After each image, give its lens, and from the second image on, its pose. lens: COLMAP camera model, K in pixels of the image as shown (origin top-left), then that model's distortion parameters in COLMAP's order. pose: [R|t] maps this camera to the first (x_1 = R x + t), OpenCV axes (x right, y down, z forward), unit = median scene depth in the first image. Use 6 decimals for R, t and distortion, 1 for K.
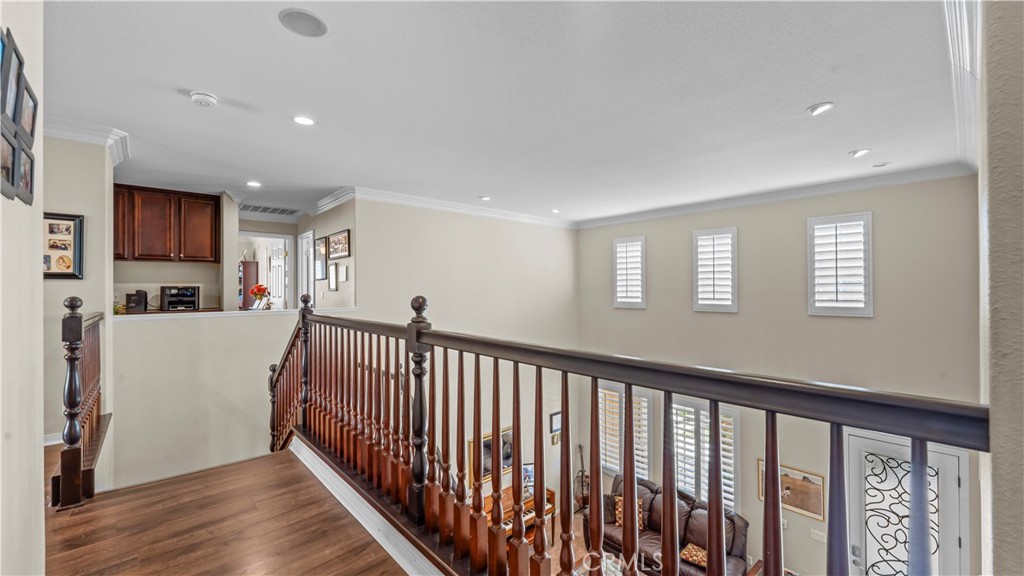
lens RADIAL K [[417.6, 0, 512.0], [0, 417.6, 288.0], [0, 0, 1]] dist [0.011040, -0.000076]
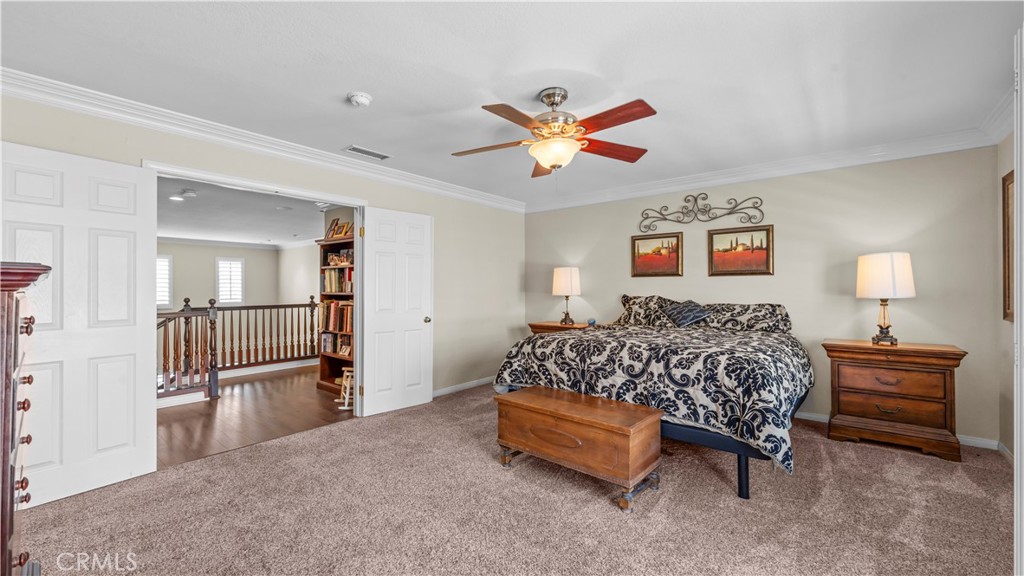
lens RADIAL K [[409.8, 0, 512.0], [0, 409.8, 288.0], [0, 0, 1]] dist [0.000193, -0.000270]
pose [[-0.122111, 0.010135, 0.992465, -1.535833], [0.003838, 0.999945, -0.009739, -0.001641], [-0.992509, 0.002620, -0.122144, -0.133246]]
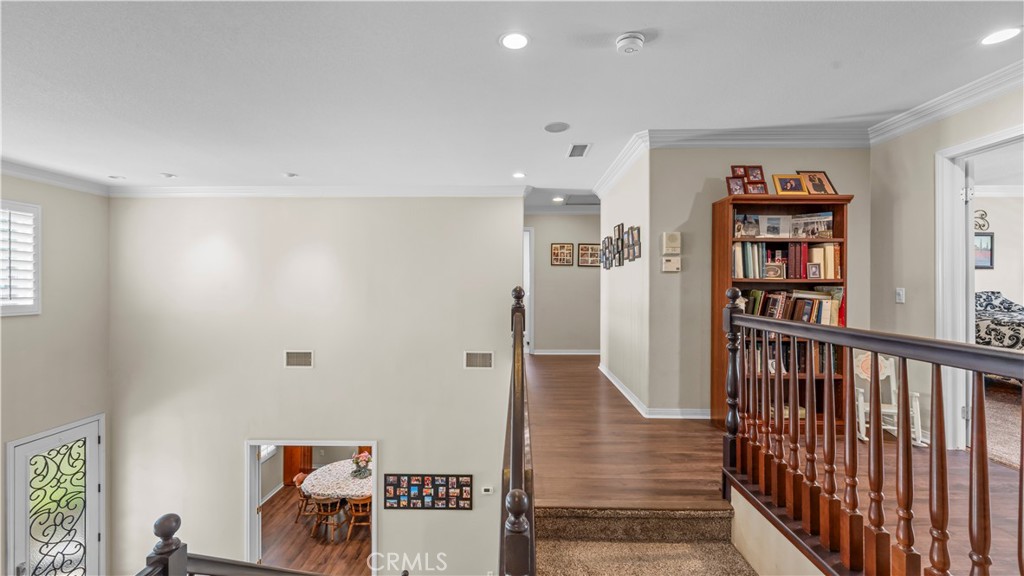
lens RADIAL K [[409.8, 0, 512.0], [0, 409.8, 288.0], [0, 0, 1]] dist [0.000193, -0.000270]
pose [[-0.724117, 0.001897, 0.689675, -0.610131], [0.003578, 0.999993, 0.001007, 0.010532], [-0.689668, 0.003197, -0.724119, 0.948898]]
